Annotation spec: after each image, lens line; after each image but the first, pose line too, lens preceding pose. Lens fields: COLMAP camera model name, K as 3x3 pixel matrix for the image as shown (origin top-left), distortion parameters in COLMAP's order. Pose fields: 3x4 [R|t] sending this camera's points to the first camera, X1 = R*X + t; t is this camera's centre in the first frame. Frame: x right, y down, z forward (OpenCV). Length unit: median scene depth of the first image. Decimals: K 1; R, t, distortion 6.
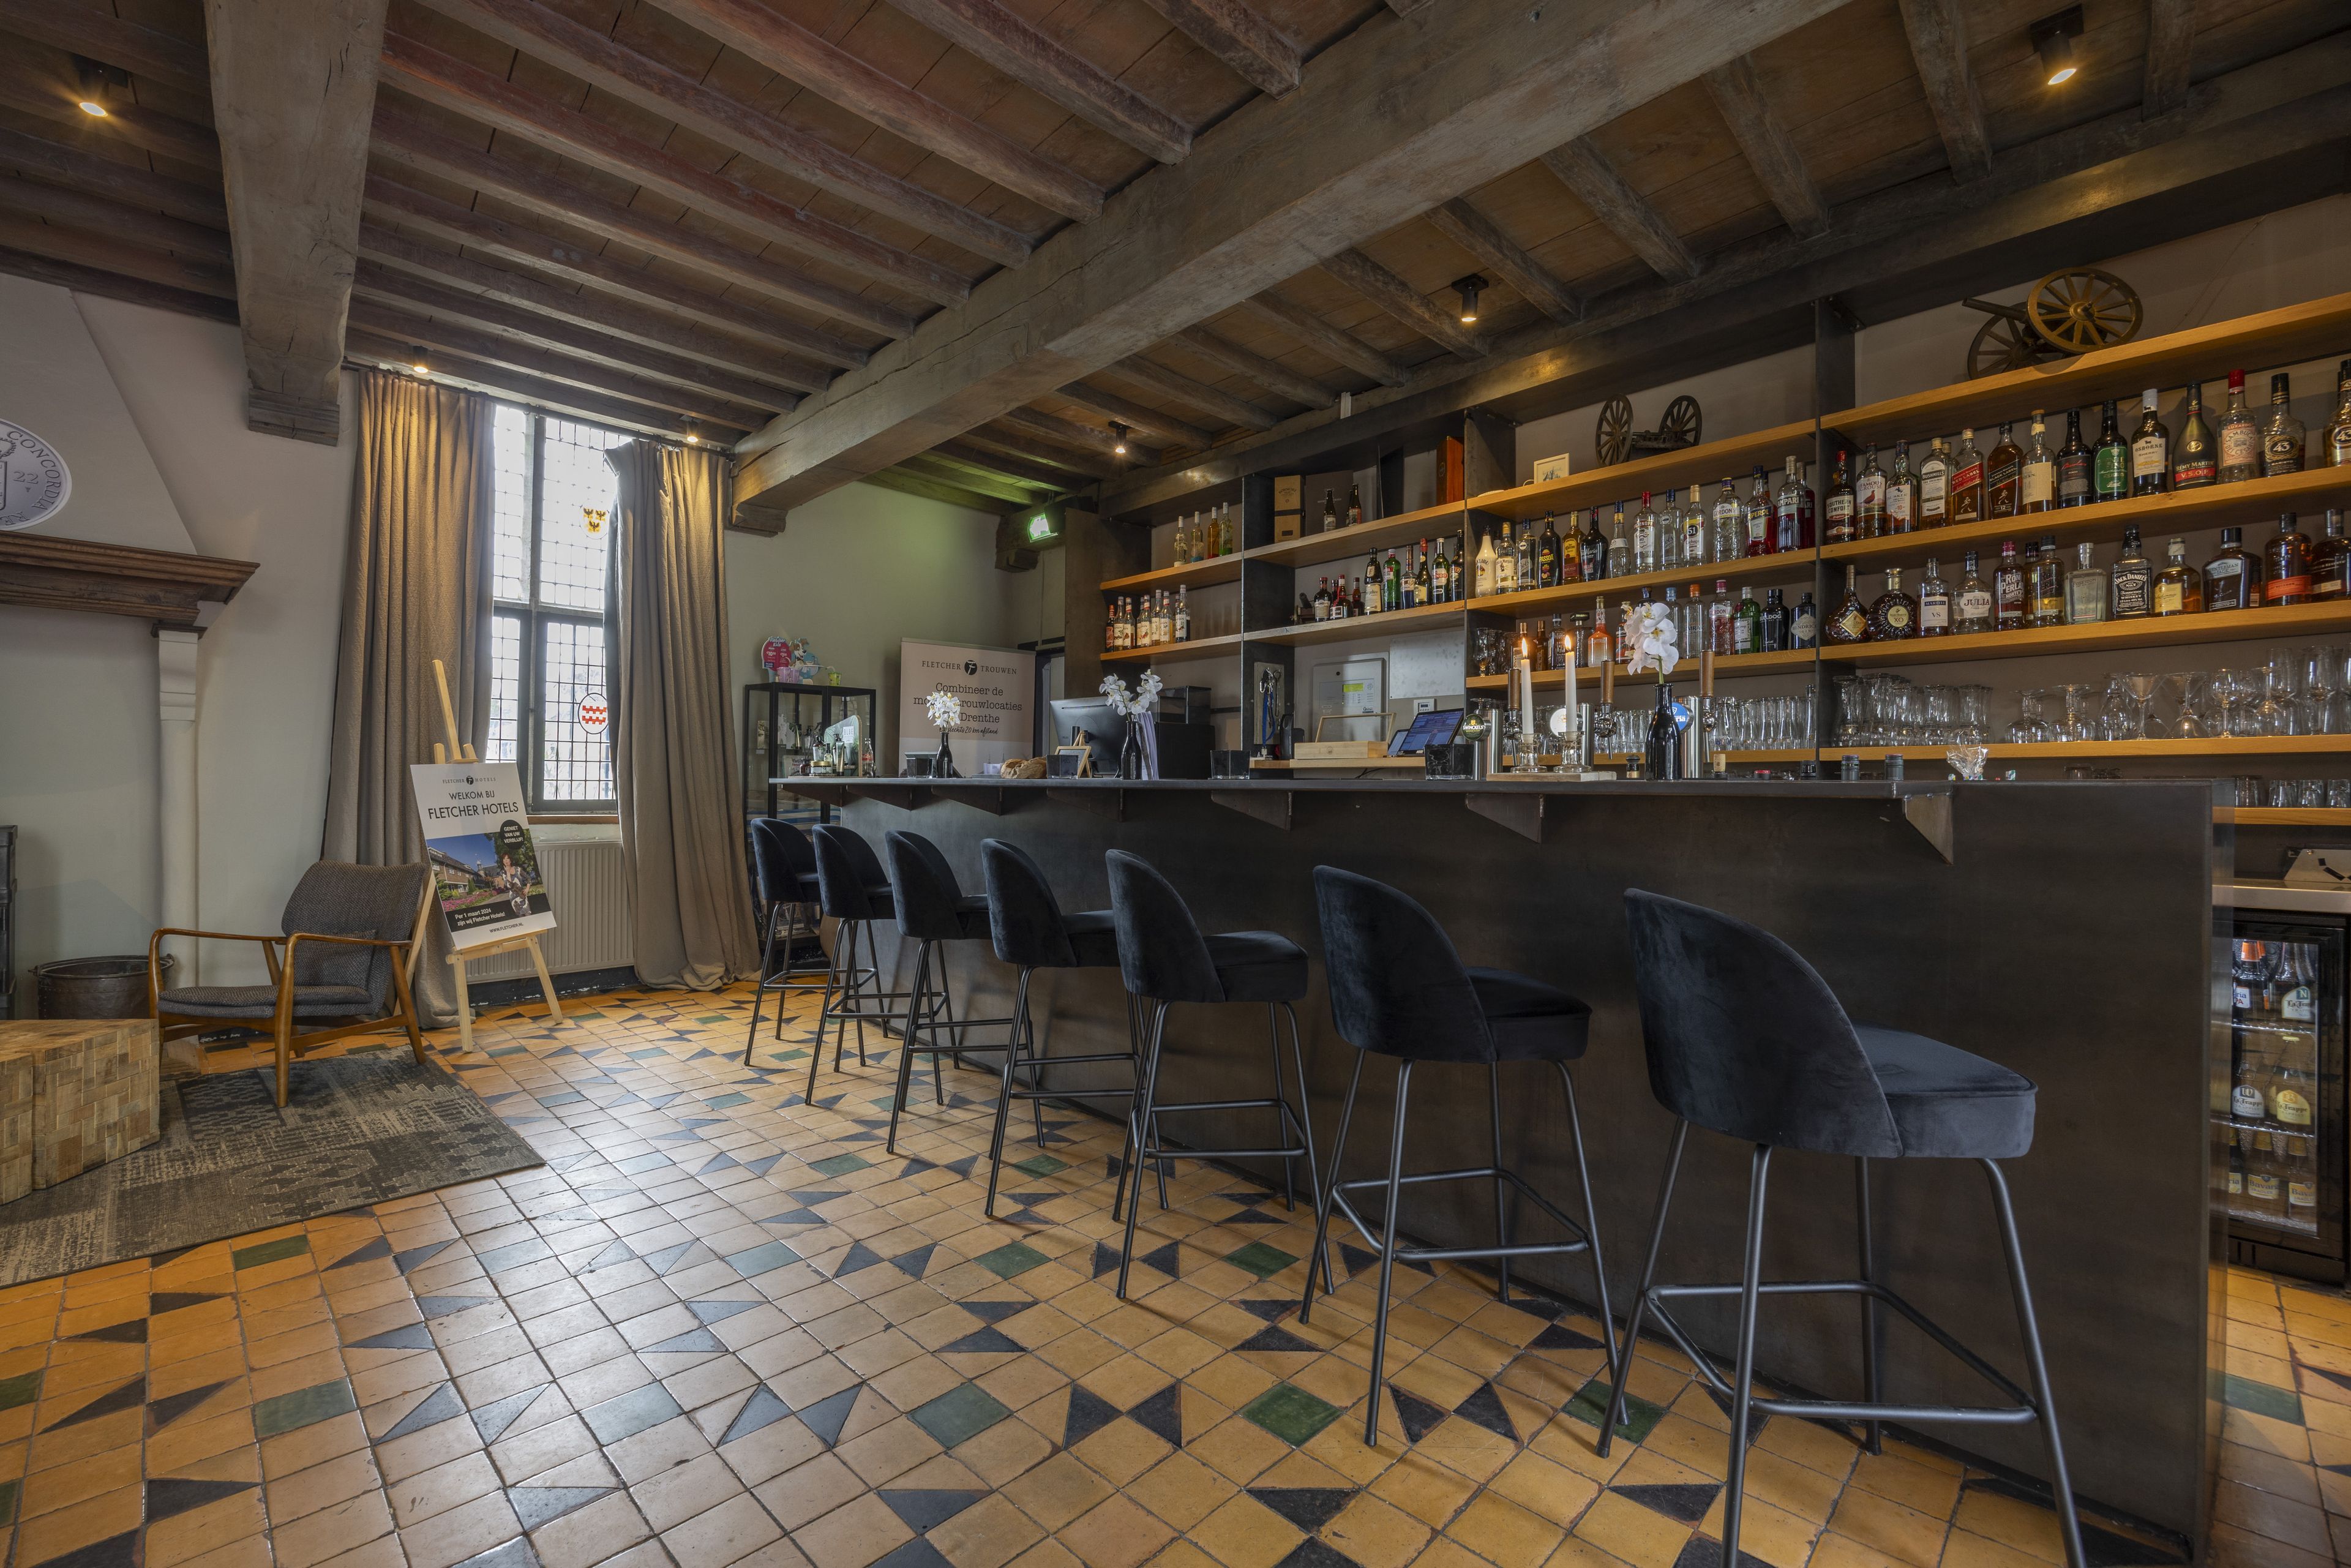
lens RADIAL K [[1024.9, 0, 1178.4], [0, 1024.9, 789.4], [0, 0, 1]] dist [-0.011928, 0.000138]
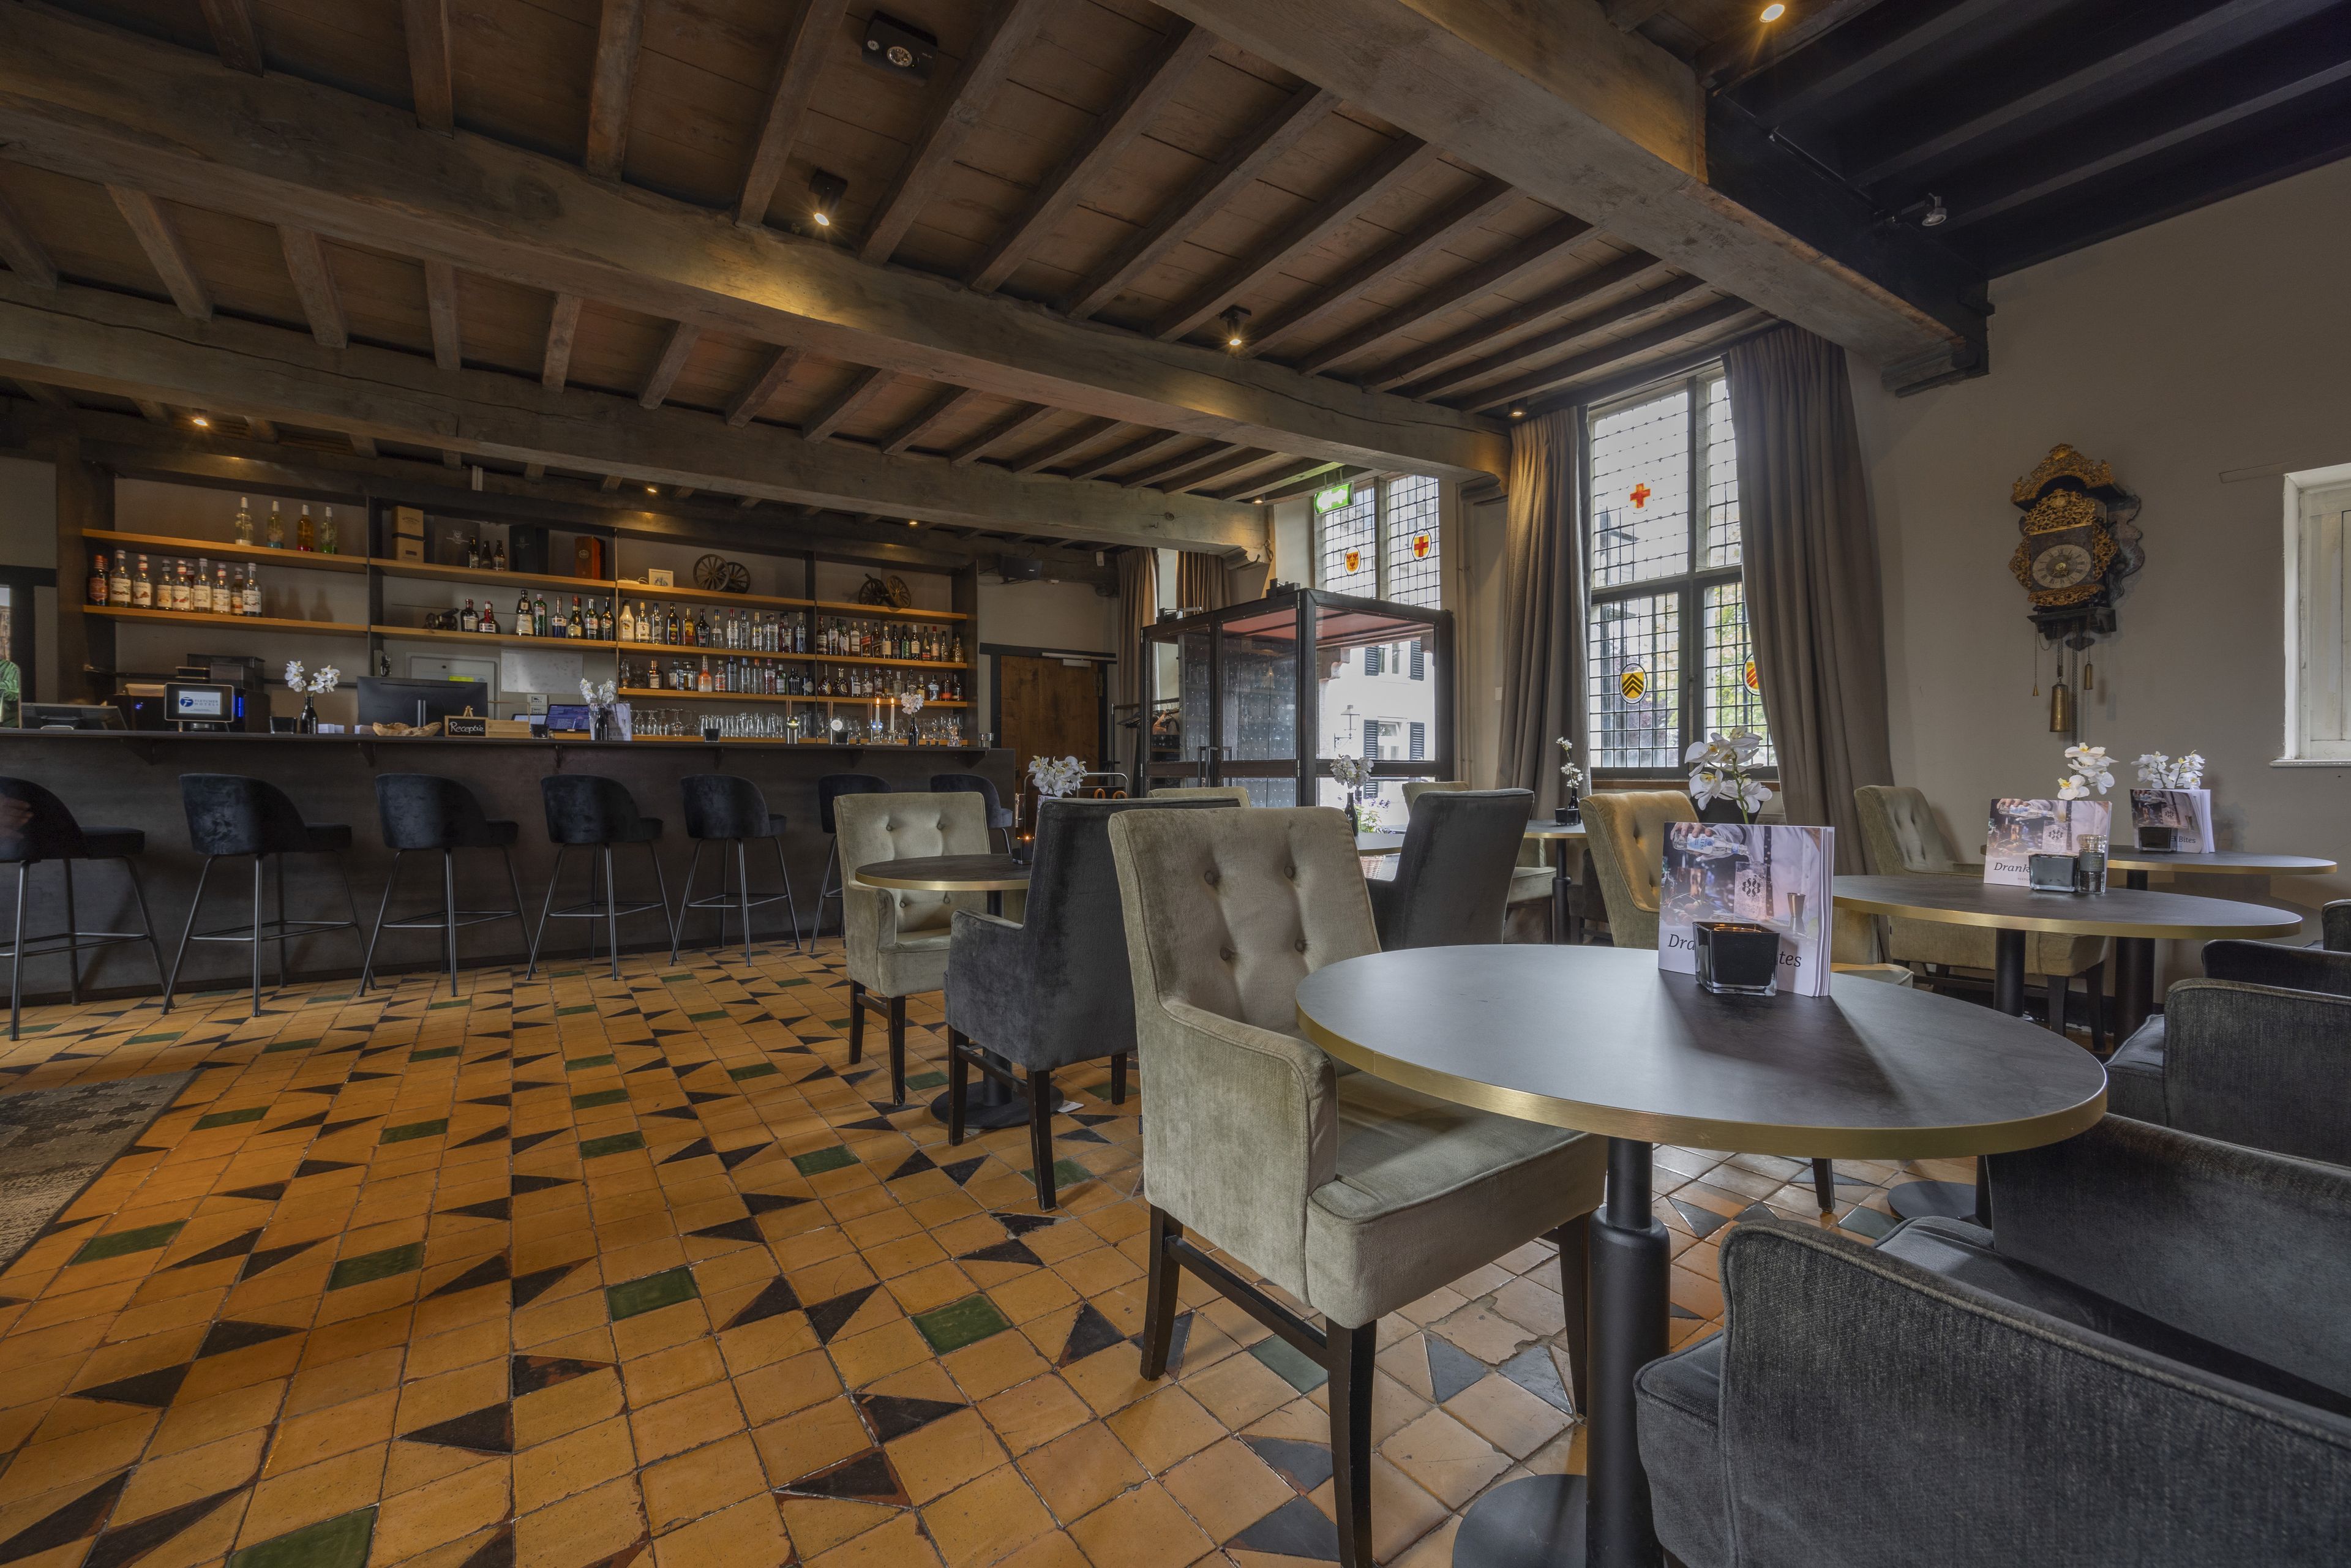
lens RADIAL K [[908.3, 0, 1163.2], [0, 908.3, 776.0], [0, 0, 1]] dist [-0.000175, -0.000430]
pose [[0.193591, -0.008531, 0.981045, -0.863578], [0.002335, 0.999963, 0.008234, 0.021628], [-0.981080, 0.000696, 0.193604, -0.144924]]
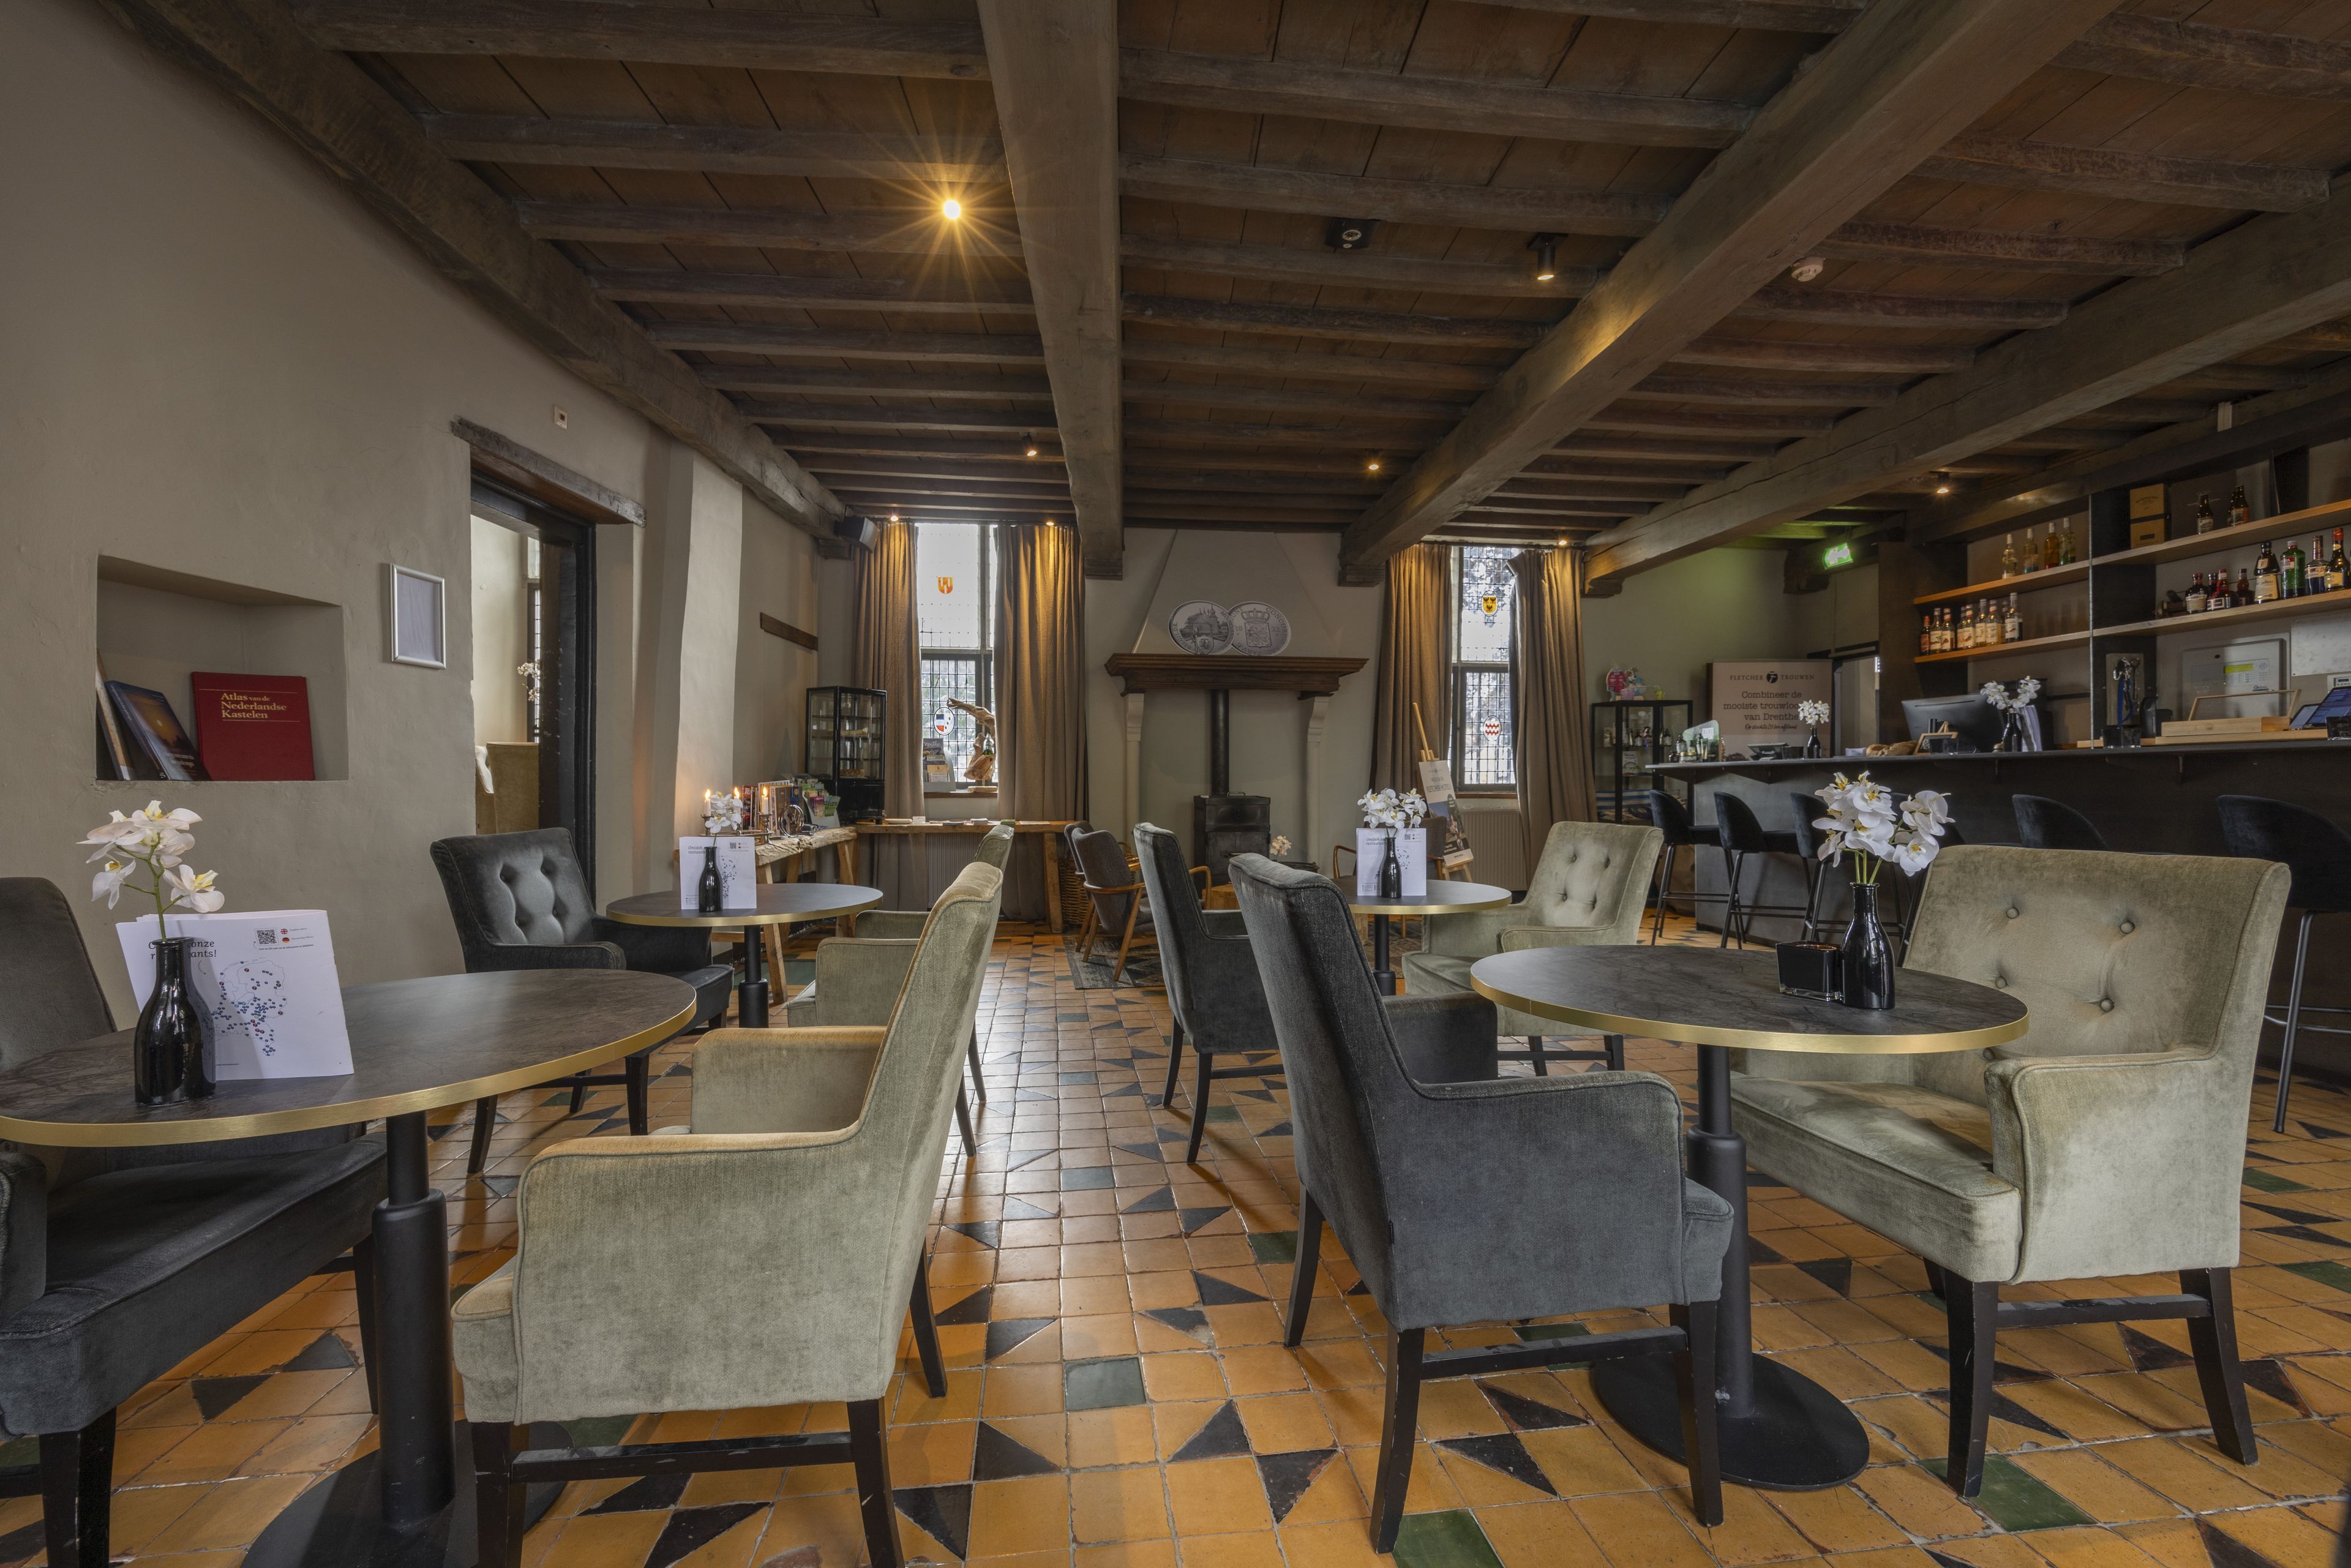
lens RADIAL K [[908.3, 0, 1150.8], [0, 908.3, 785.6], [0, 0, 1]] dist [-0.000175, -0.000430]
pose [[0.765717, -0.010555, -0.643091, -0.098741], [0.007993, 0.999944, -0.006894, 0.022989], [0.643128, 0.000138, 0.765759, -0.494823]]
